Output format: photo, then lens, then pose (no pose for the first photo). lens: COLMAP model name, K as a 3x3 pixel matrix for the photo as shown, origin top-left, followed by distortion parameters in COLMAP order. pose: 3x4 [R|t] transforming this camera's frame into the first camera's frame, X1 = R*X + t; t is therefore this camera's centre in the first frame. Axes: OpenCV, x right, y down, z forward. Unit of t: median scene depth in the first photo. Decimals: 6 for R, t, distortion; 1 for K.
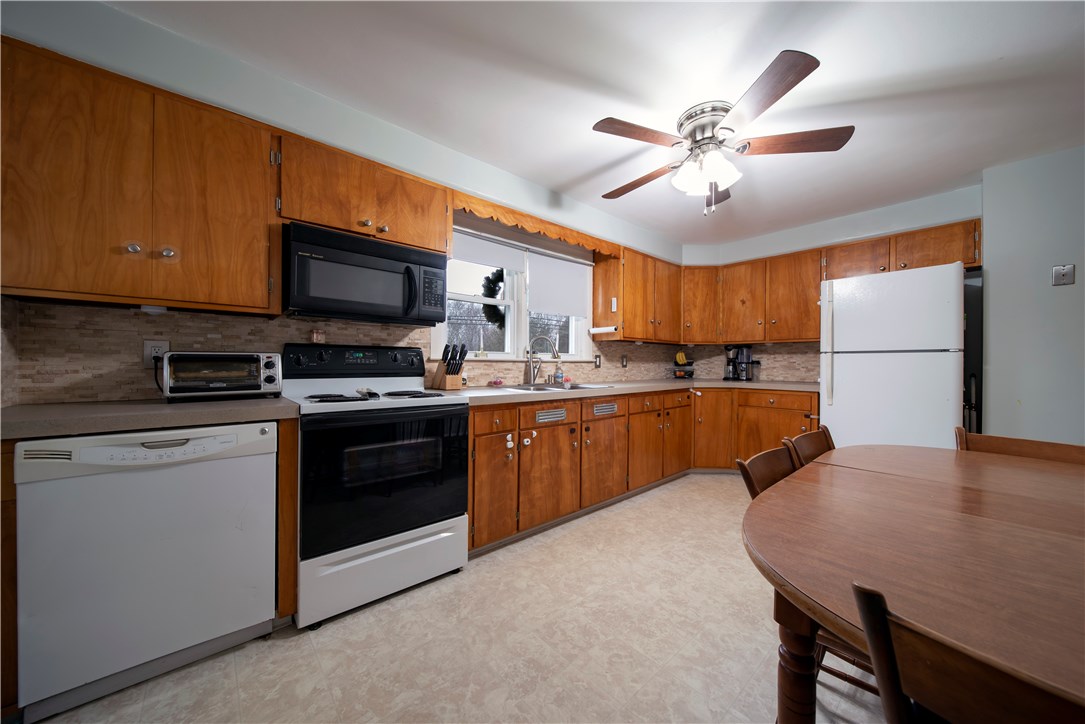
lens RADIAL K [[377.2, 0, 547.0], [0, 377.2, 364.6], [0, 0, 1]] dist [-0.000397, -0.000062]
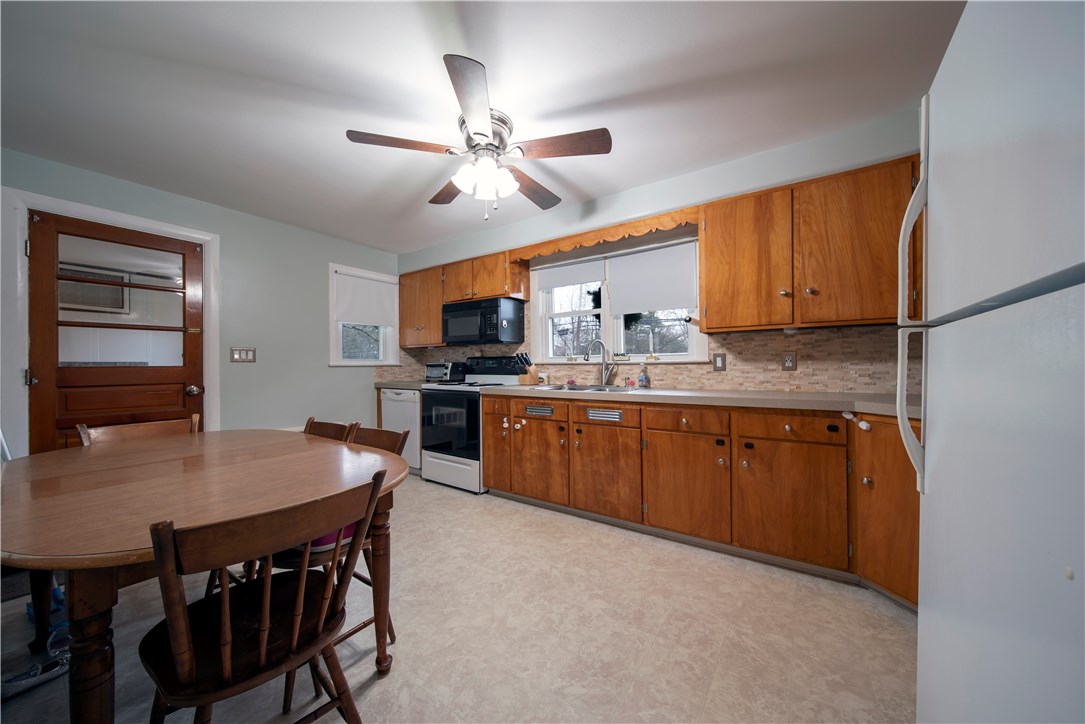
lens RADIAL K [[377.2, 0, 547.0], [0, 377.2, 364.6], [0, 0, 1]] dist [-0.000397, -0.000062]
pose [[0.241764, -0.010036, -0.970283, 1.149203], [0.003680, 0.999949, -0.009426, 0.003125], [0.970328, -0.001292, 0.241788, 0.728495]]
